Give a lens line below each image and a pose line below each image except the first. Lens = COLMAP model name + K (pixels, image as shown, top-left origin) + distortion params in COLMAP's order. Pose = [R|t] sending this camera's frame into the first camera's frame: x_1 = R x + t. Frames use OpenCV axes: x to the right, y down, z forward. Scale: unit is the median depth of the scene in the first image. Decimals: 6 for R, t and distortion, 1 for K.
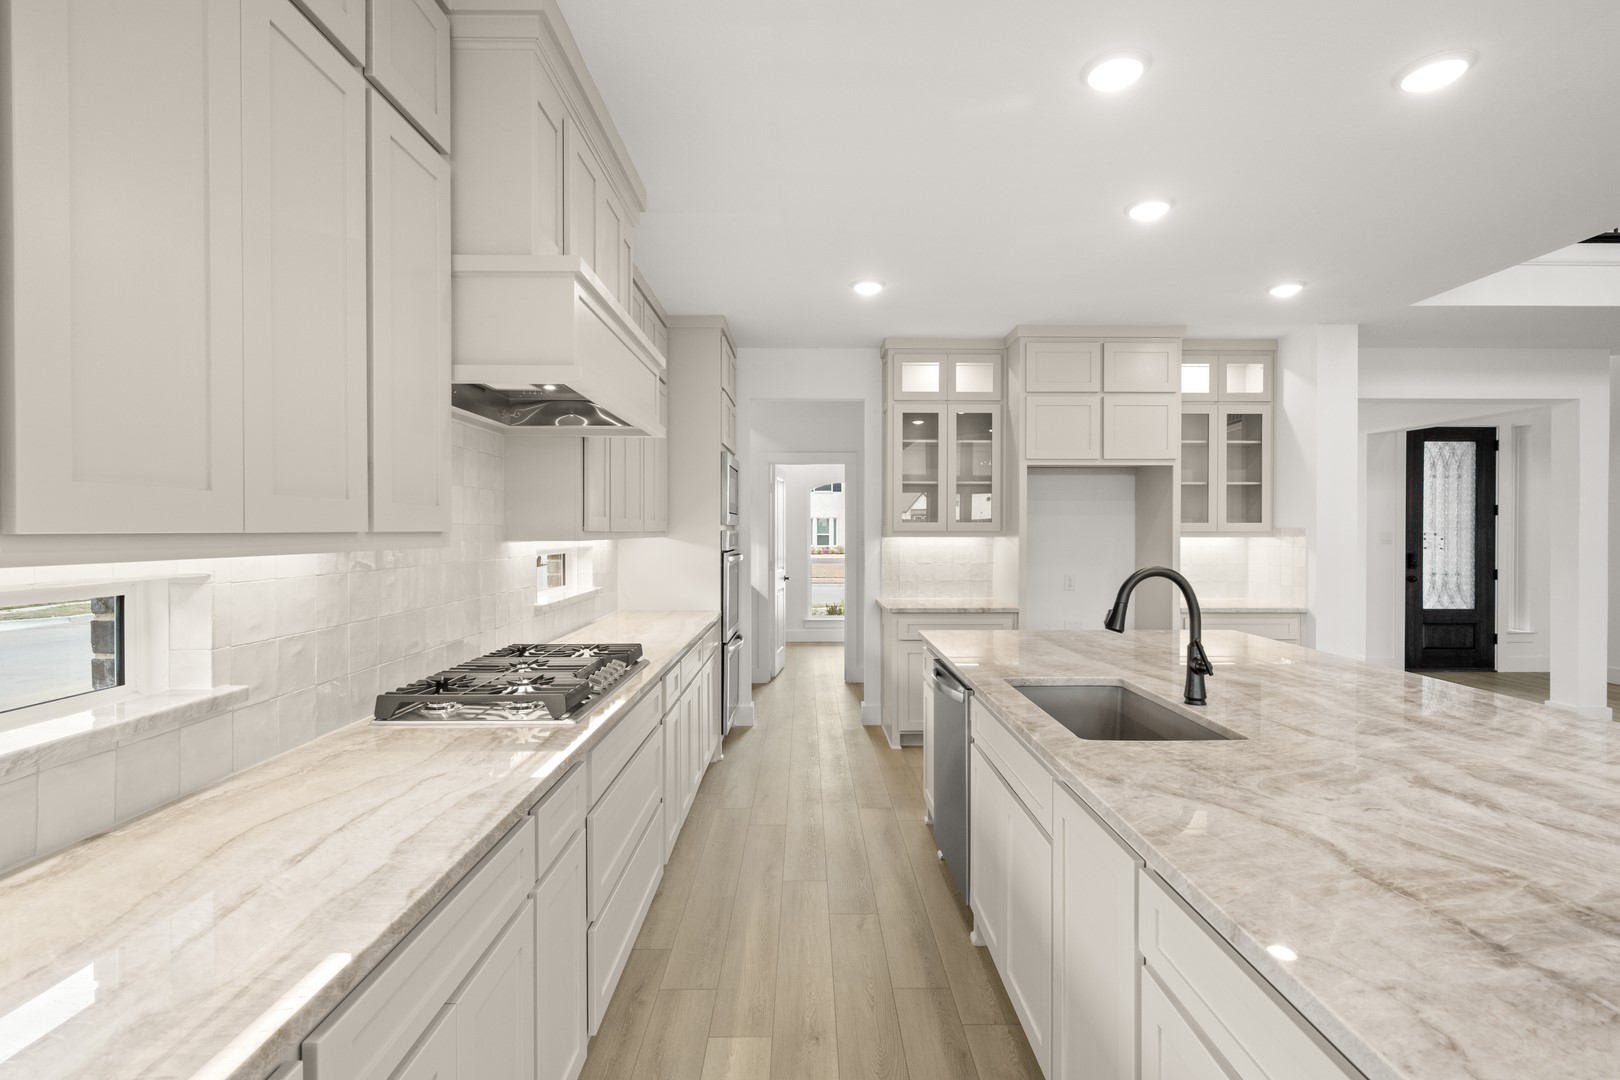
lens RADIAL K [[757.4, 0, 811.1], [0, 757.4, 534.0], [0, 0, 1]] dist [0.001410, 0.000644]
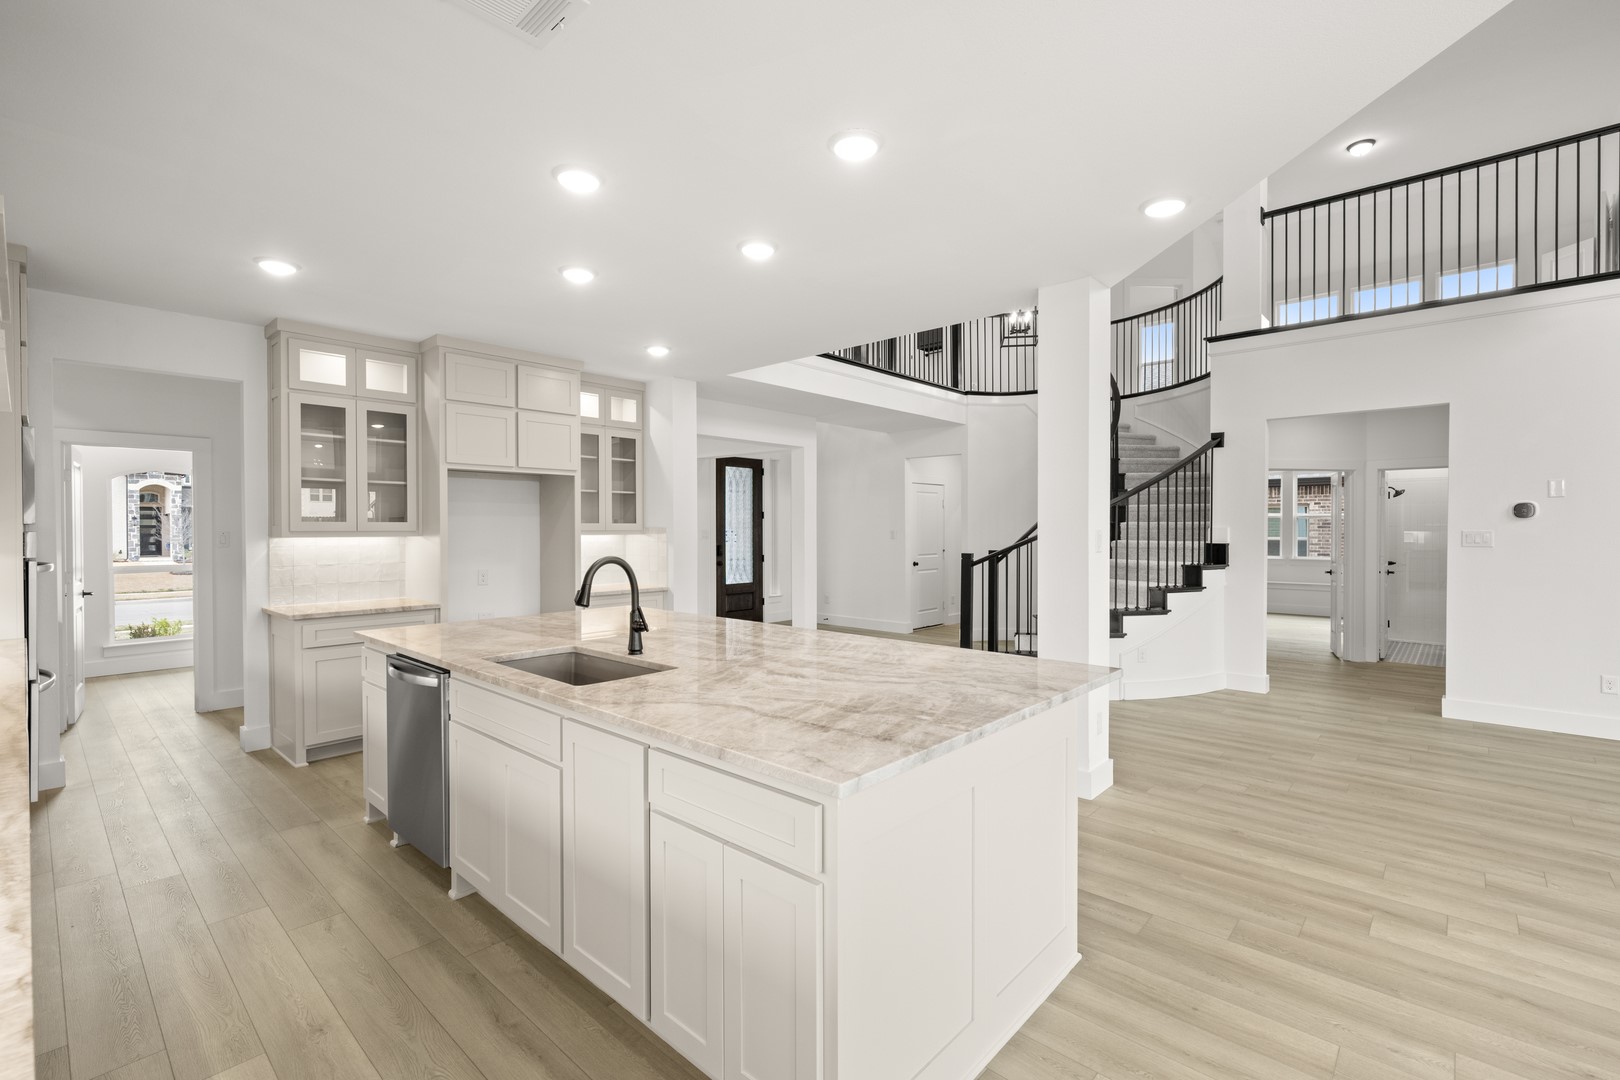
lens RADIAL K [[757.4, 0, 818.0], [0, 757.4, 532.7], [0, 0, 1]] dist [0.001410, 0.000644]
pose [[0.670906, -0.006614, 0.741513, -0.153497], [0.007233, 0.999971, 0.002376, 0.000284], [-0.741507, 0.003769, 0.670934, -0.094060]]
